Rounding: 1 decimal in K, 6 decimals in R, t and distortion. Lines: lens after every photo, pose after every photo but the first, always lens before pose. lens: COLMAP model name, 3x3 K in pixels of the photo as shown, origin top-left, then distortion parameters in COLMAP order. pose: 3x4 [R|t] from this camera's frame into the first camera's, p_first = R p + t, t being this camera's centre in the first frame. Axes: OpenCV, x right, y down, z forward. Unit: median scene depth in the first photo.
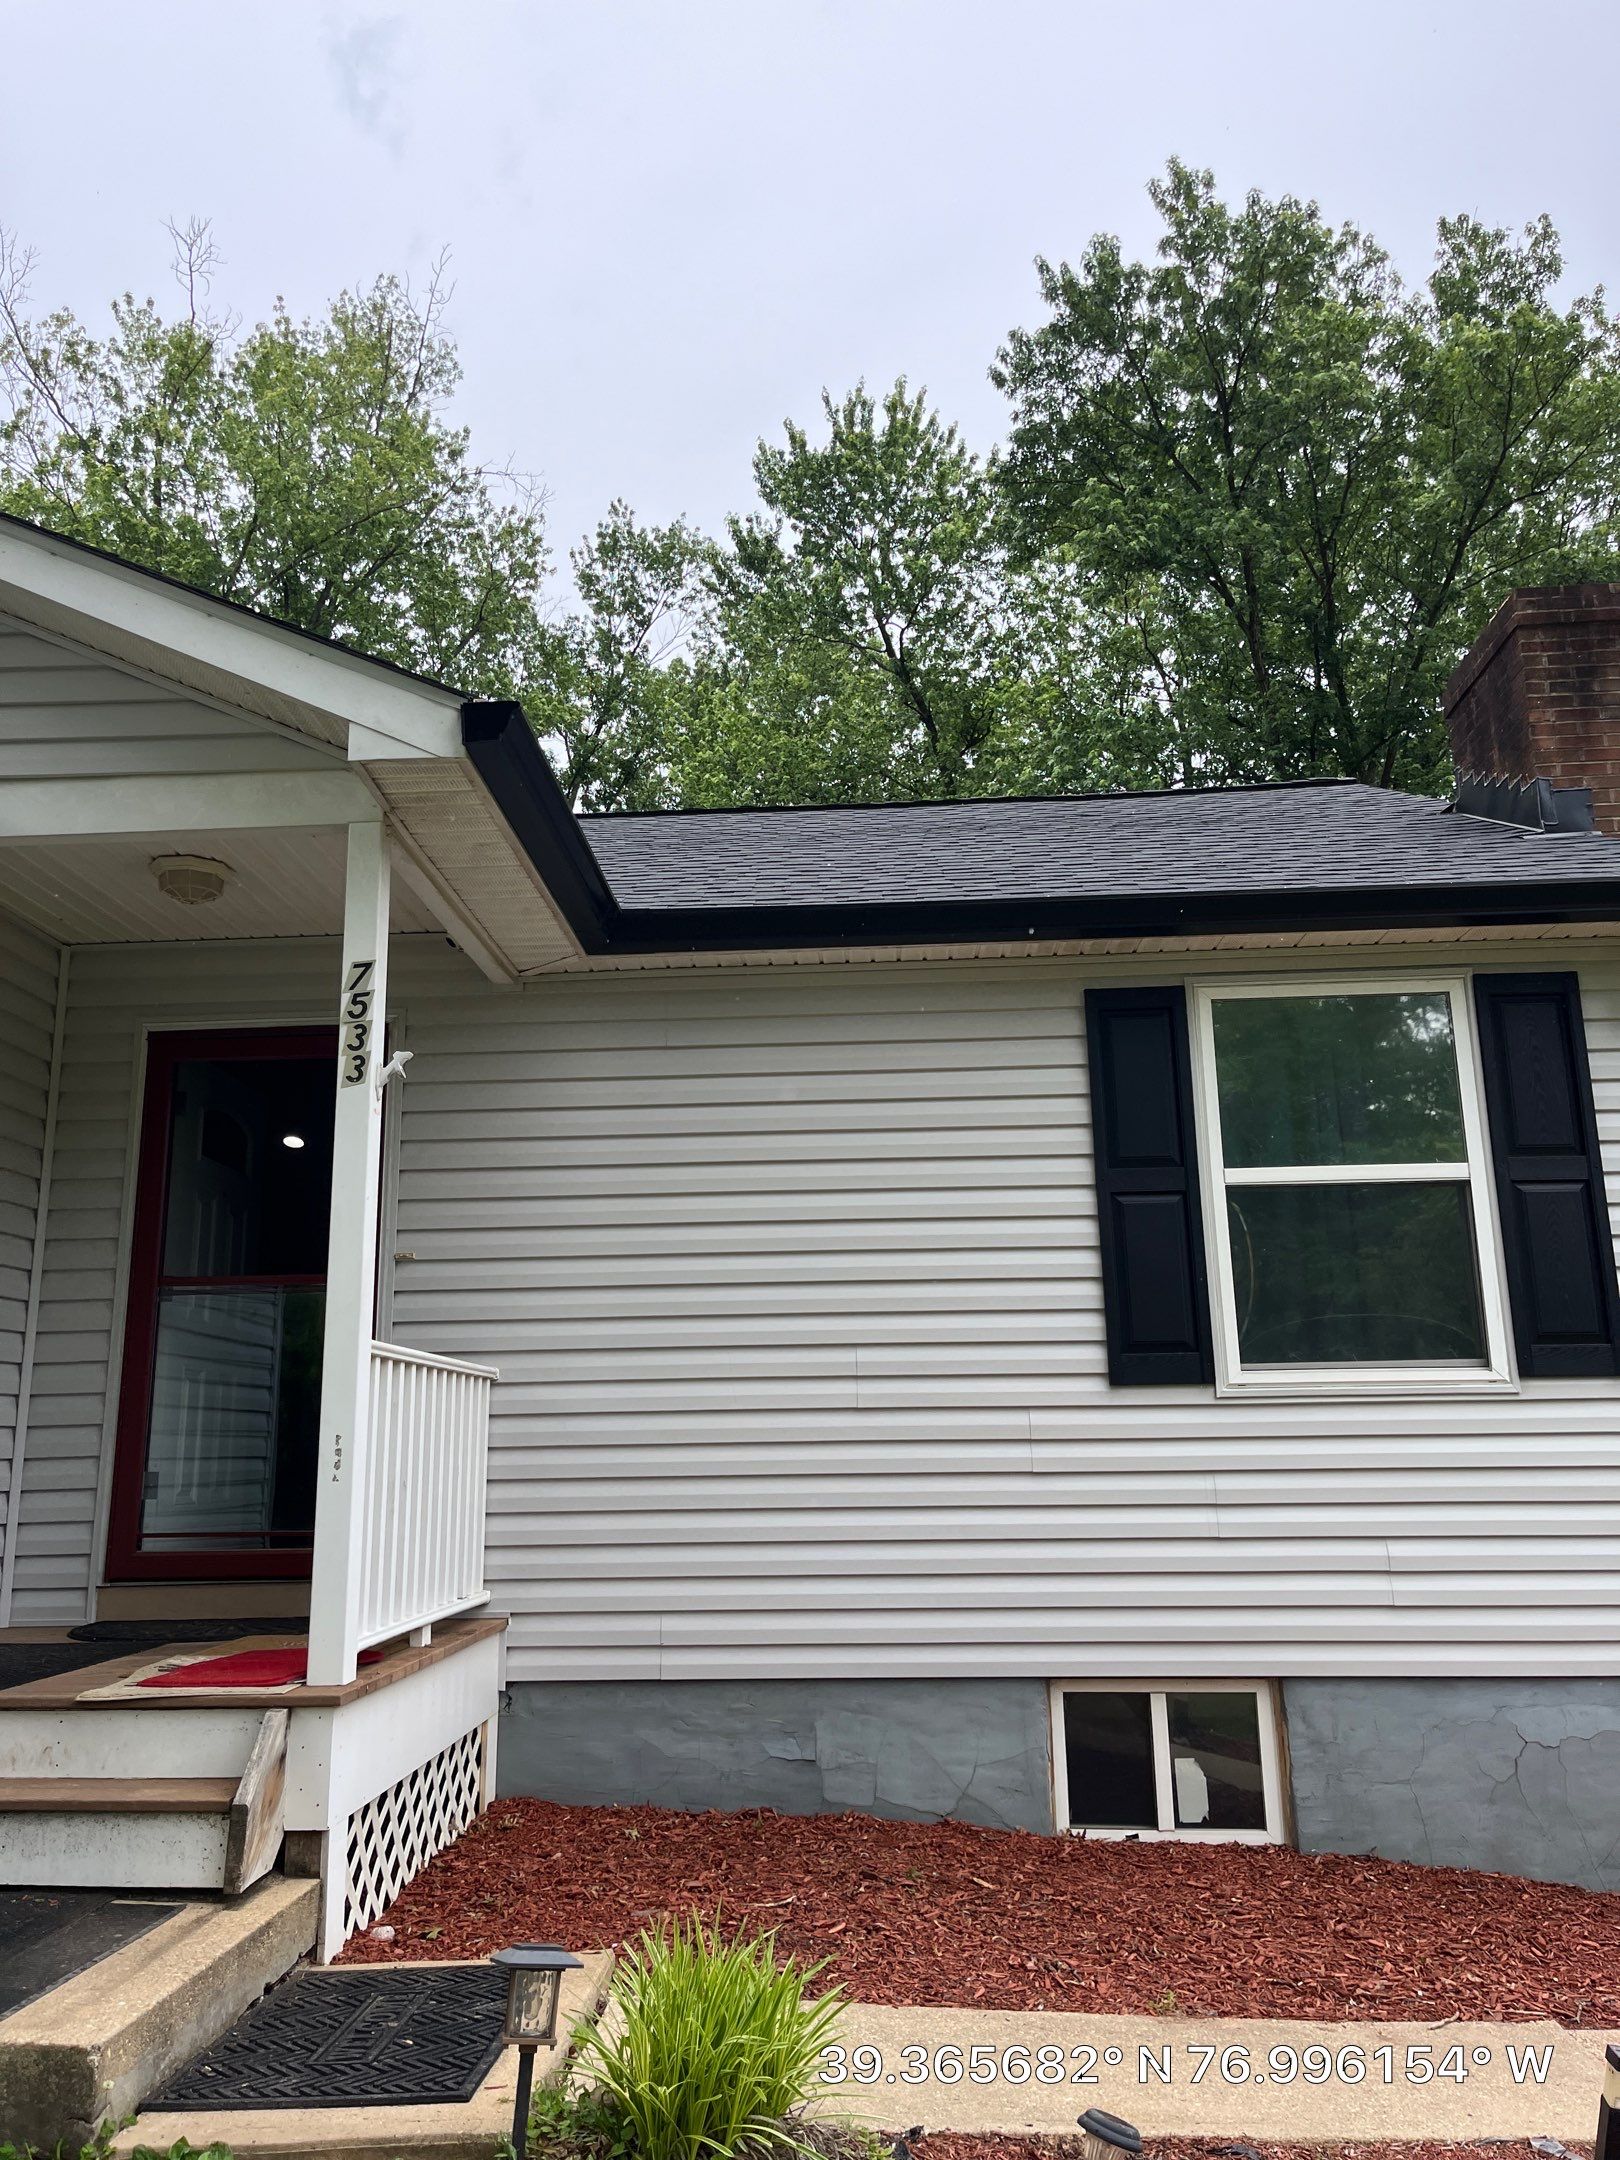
lens RADIAL K [[1612.4, 0, 810.0], [0, 1612.4, 1080.0], [0, 0, 1]] dist [0.035997, -0.000923]
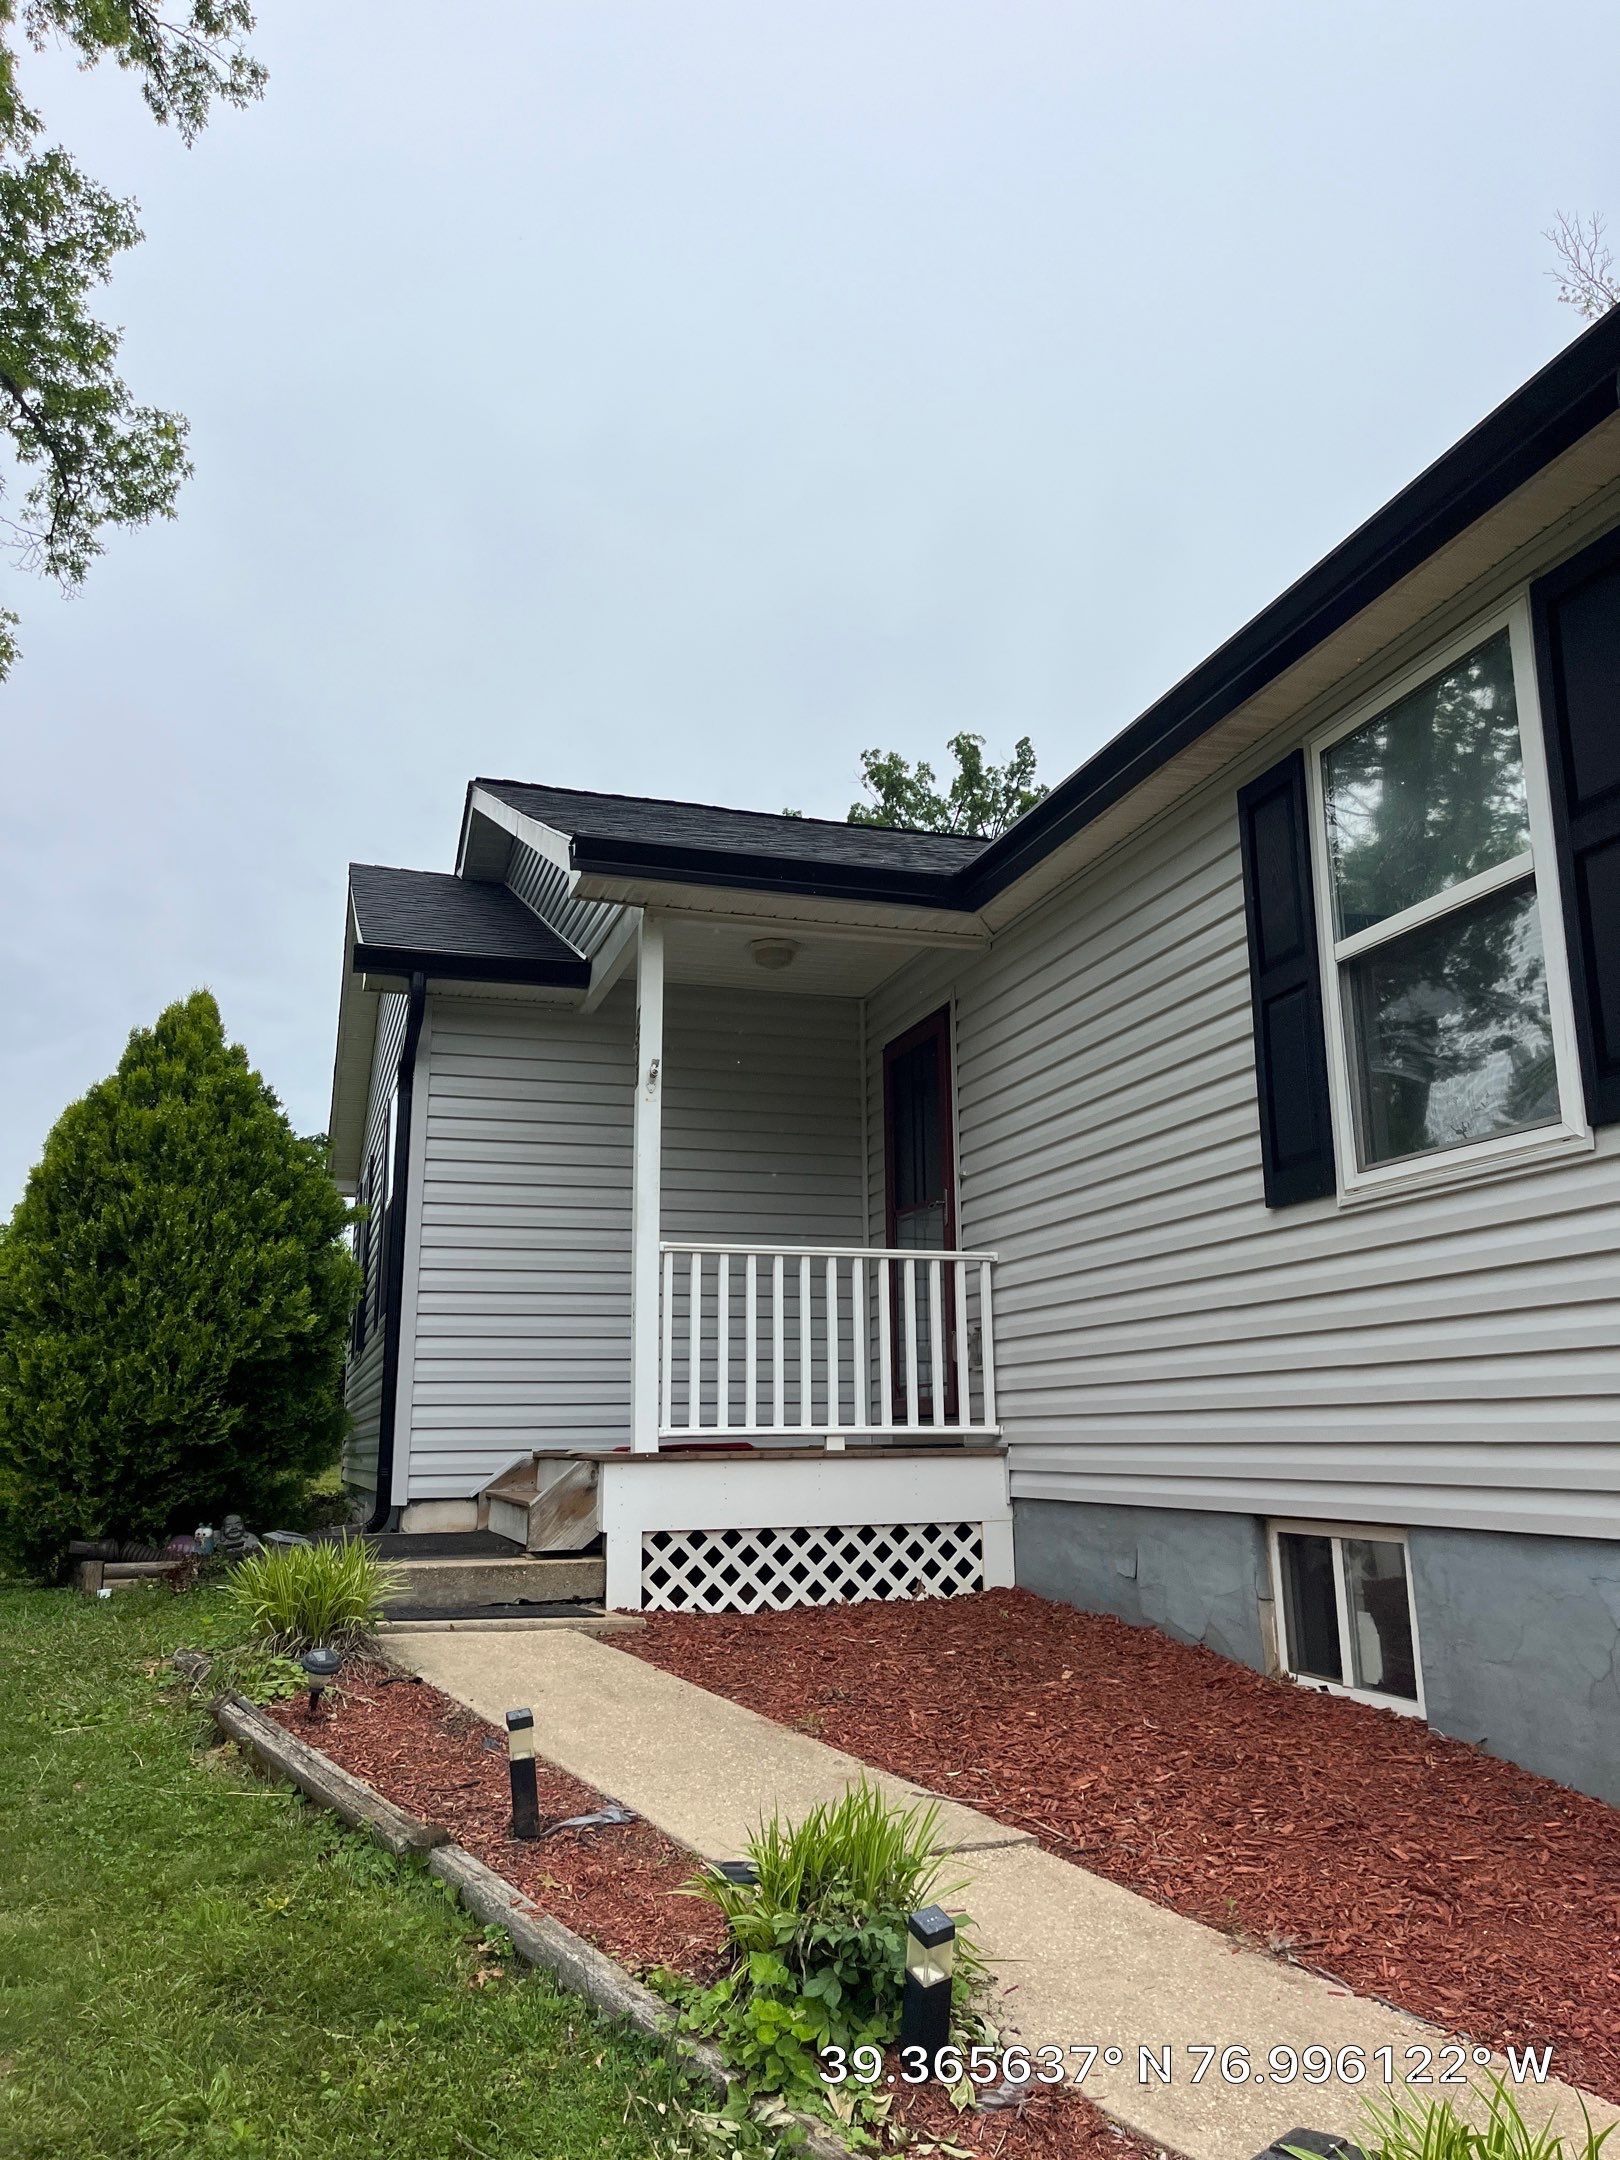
lens RADIAL K [[1612.4, 0, 810.0], [0, 1612.4, 1080.0], [0, 0, 1]] dist [0.035997, -0.000923]
pose [[0.357564, -0.194559, -0.913398, 0.966103], [0.220240, 0.968039, -0.119982, 0.172457], [0.907548, -0.158265, 0.388985, 0.418458]]
